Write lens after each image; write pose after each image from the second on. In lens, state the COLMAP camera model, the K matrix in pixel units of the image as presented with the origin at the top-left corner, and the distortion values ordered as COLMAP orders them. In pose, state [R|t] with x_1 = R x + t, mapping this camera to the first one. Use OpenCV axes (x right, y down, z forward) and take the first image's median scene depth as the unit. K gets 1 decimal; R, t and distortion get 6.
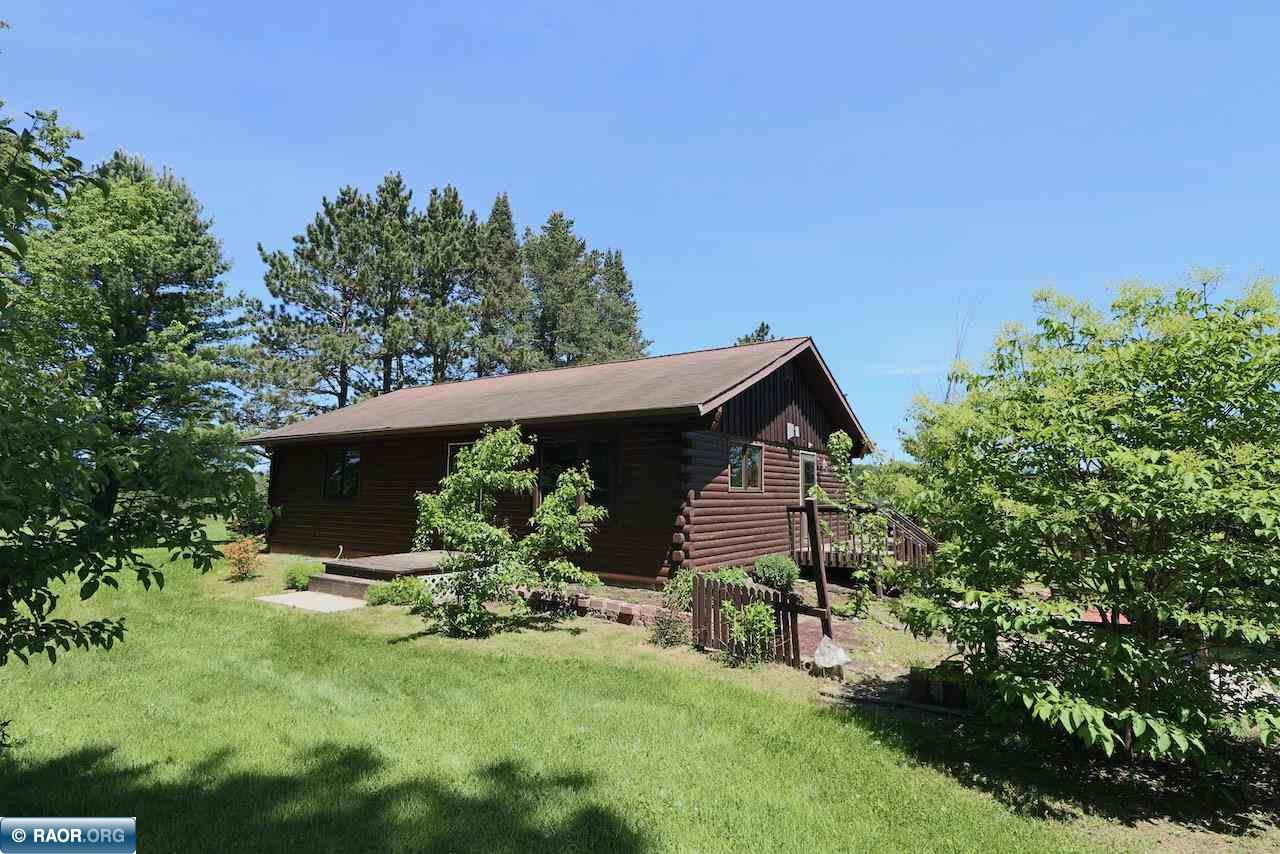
lens RADIAL K [[597.0, 0, 640.0], [0, 597.0, 427.0], [0, 0, 1]] dist [-0.000569, -0.000099]
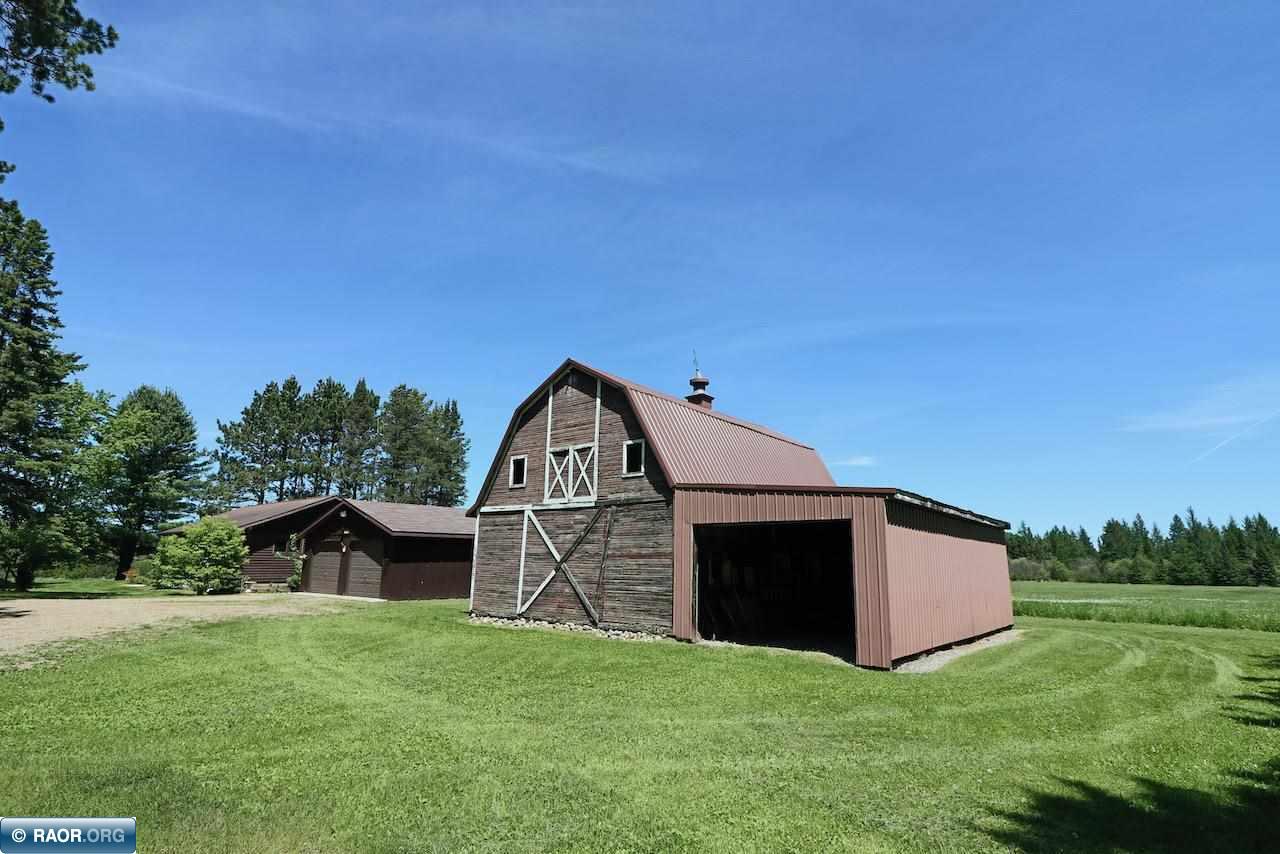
lens RADIAL K [[597.0, 0, 640.0], [0, 597.0, 427.0], [0, 0, 1]] dist [-0.000569, -0.000099]
pose [[0.984586, -0.011769, -0.174507, 0.909885], [-0.005059, 0.995400, -0.095673, -0.121562], [0.174831, 0.095081, 0.979997, -0.519163]]
